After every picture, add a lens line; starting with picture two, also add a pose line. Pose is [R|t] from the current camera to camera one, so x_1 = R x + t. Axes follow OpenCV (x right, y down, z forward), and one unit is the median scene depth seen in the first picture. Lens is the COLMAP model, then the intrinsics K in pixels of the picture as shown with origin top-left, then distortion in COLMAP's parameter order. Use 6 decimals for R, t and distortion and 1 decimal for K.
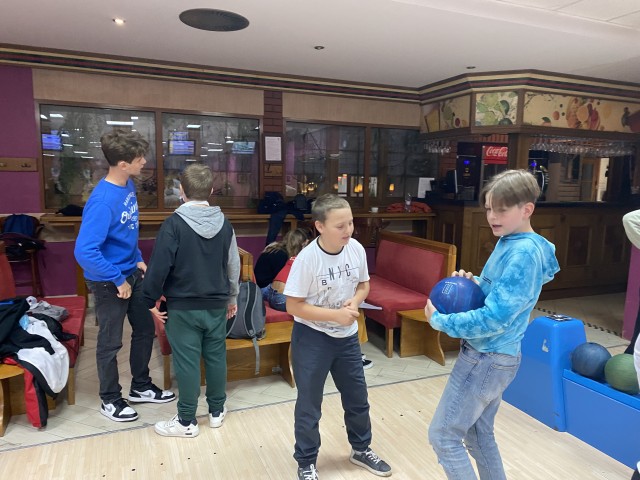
lens RADIAL K [[482.9, 0, 325.5], [0, 482.9, 250.4], [0, 0, 1]] dist [0.009222, 0.003482]
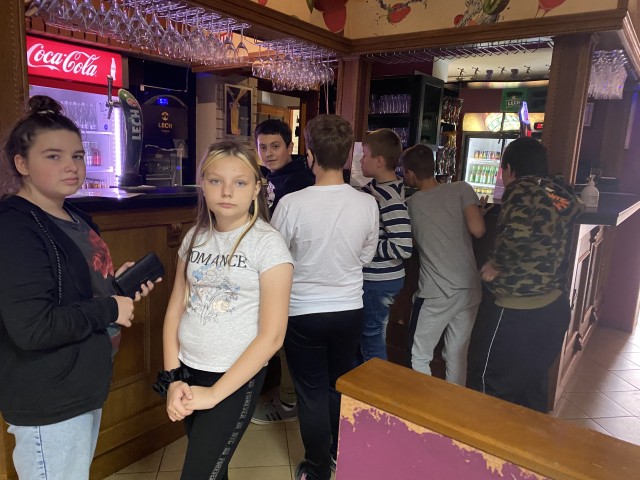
lens RADIAL K [[485.9, 0, 320.1], [0, 485.9, 247.2], [0, 0, 1]] dist [0.052469, -0.062722]
pose [[0.866062, -0.067447, 0.495366, 0.417522], [0.035000, 0.996606, 0.074503, -0.084676], [-0.498710, -0.047187, 0.865484, 0.648958]]
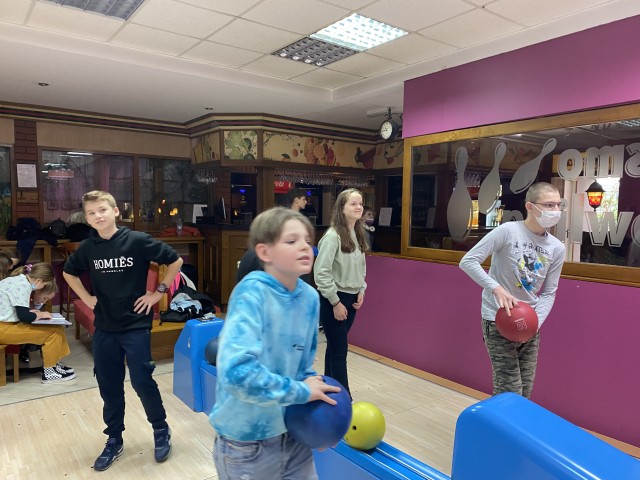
lens RADIAL K [[483.4, 0, 328.6], [0, 483.4, 248.5], [0, 0, 1]] dist [0.054882, -0.073149]
pose [[0.968190, -0.022115, 0.249235, 0.252945], [0.036807, 0.997838, -0.054443, 0.021232], [-0.247492, 0.061885, 0.966911, -0.142803]]
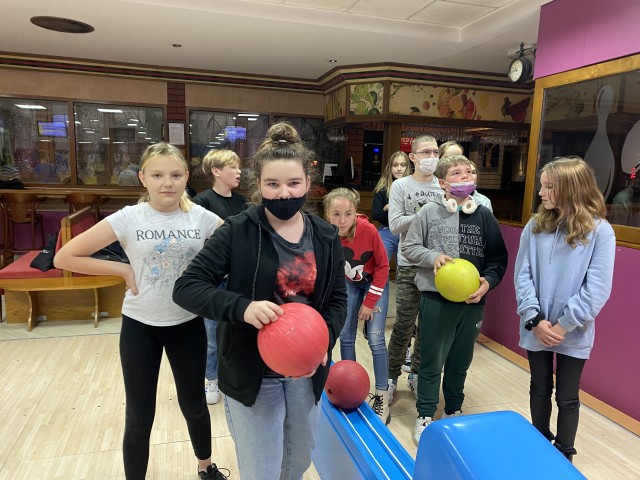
lens RADIAL K [[485.9, 0, 320.1], [0, 485.9, 247.2], [0, 0, 1]] dist [0.052469, -0.062722]
pose [[0.992208, 0.035923, -0.119304, 0.378464], [-0.034508, 0.999308, 0.013904, 0.025893], [0.119721, -0.009679, 0.992760, -0.096971]]
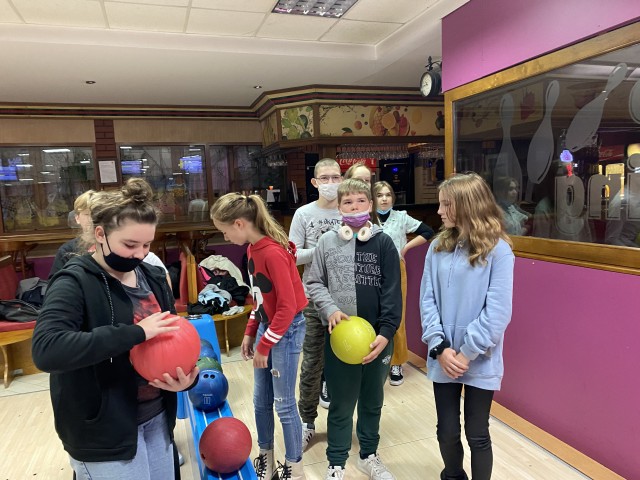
lens RADIAL K [[482.8, 0, 314.5], [0, 482.8, 251.3], [0, 0, 1]] dist [0.081252, -0.088982]
pose [[0.994665, -0.047557, -0.091543, 0.458734], [0.045948, 0.998752, -0.019599, 0.011631], [0.092361, 0.015289, 0.995608, -0.054406]]
